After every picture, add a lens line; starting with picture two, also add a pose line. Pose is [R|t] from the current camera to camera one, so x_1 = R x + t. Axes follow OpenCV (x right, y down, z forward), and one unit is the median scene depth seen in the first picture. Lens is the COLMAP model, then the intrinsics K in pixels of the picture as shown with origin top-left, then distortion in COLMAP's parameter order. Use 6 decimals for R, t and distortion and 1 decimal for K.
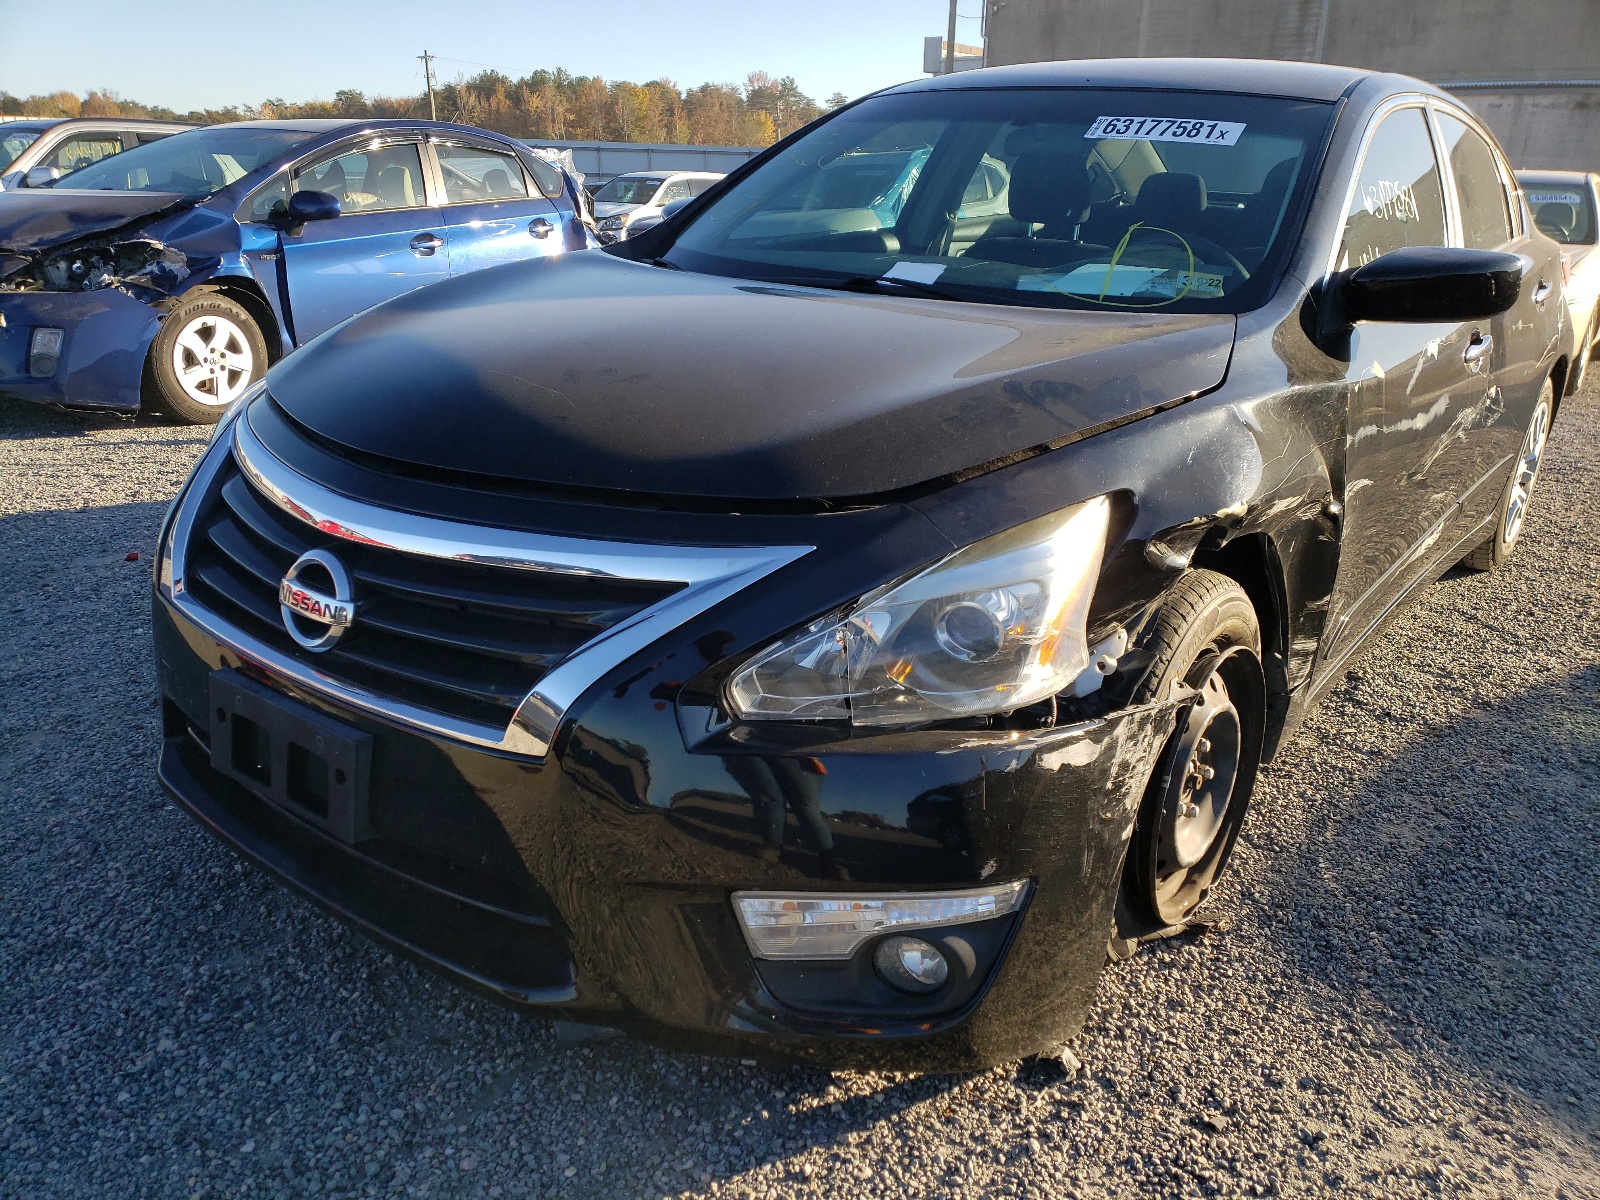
lens RADIAL K [[1222.1, 0, 800.0], [0, 1222.1, 600.0], [0, 0, 1]] dist [0.022667, -0.003607]
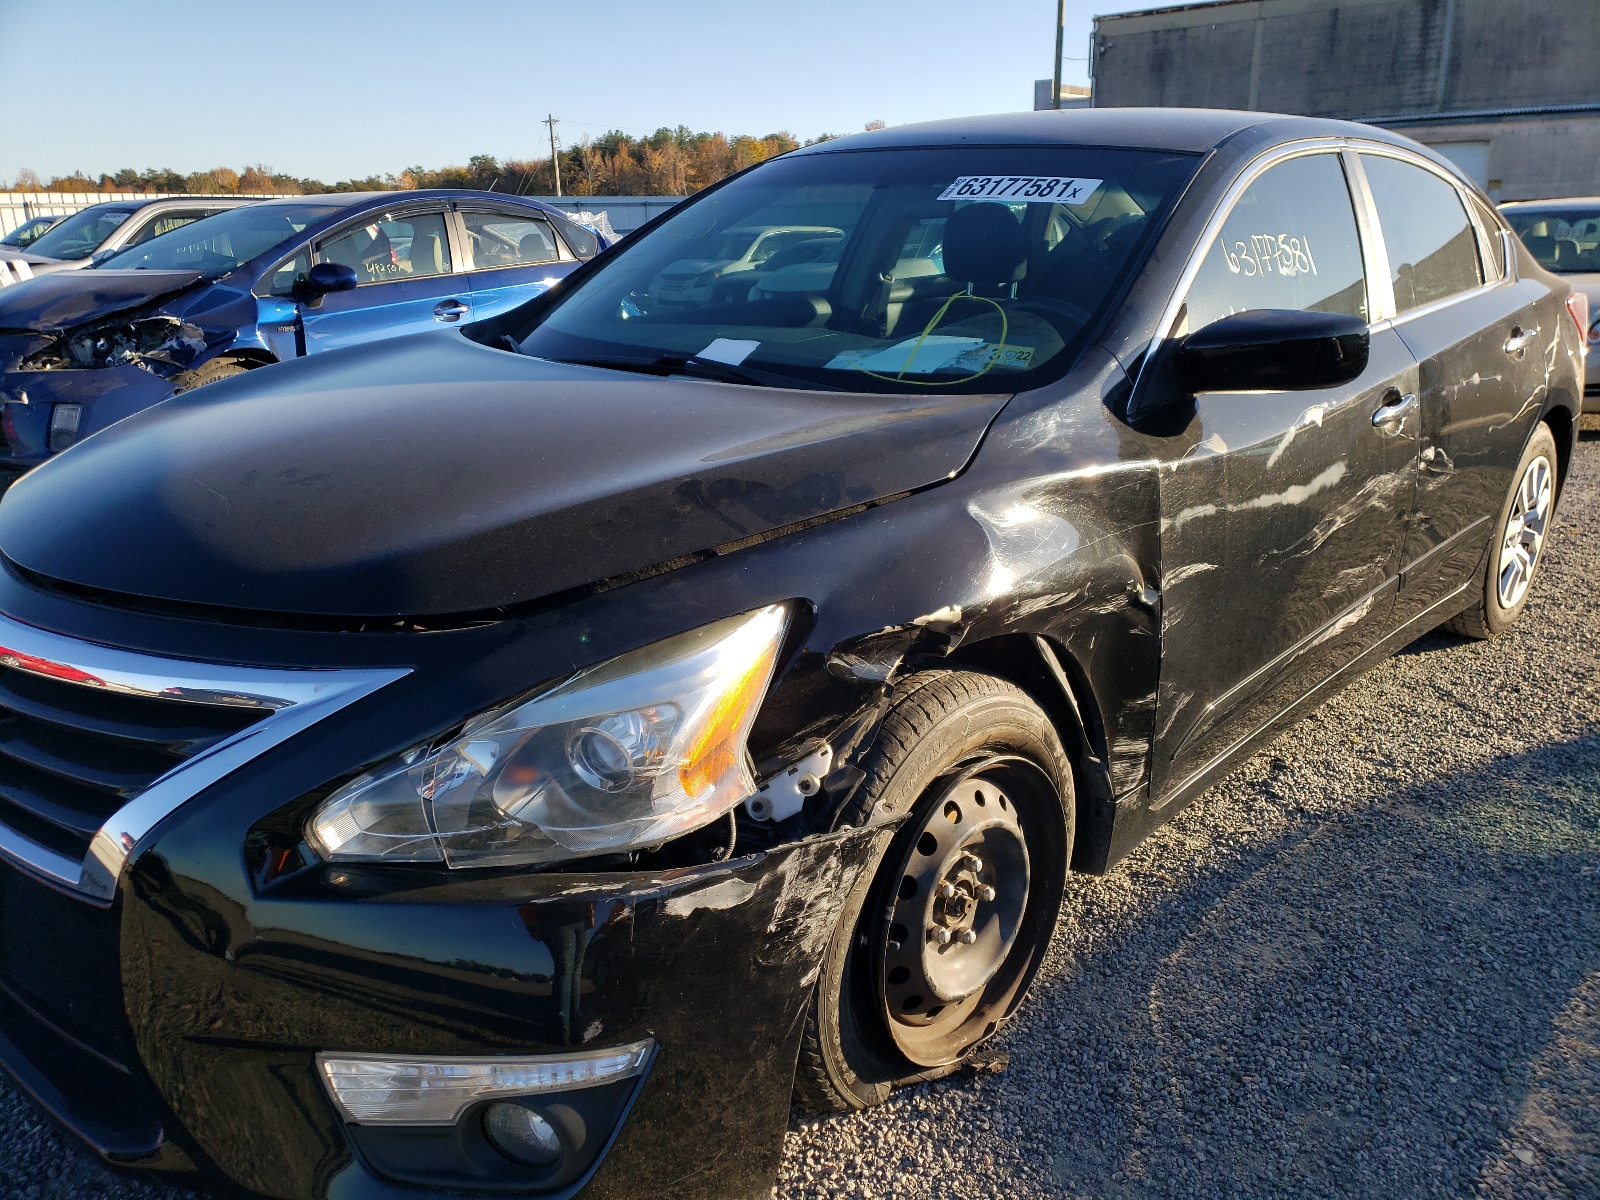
lens RADIAL K [[1228.9, 0, 800.0], [0, 1228.9, 600.0], [0, 0, 1]] dist [0.025461, -0.013208]
pose [[0.996021, -0.007136, -0.088829, 0.236217], [0.003837, 0.999299, -0.037249, -0.037032], [0.089033, 0.036760, 0.995350, 0.061227]]
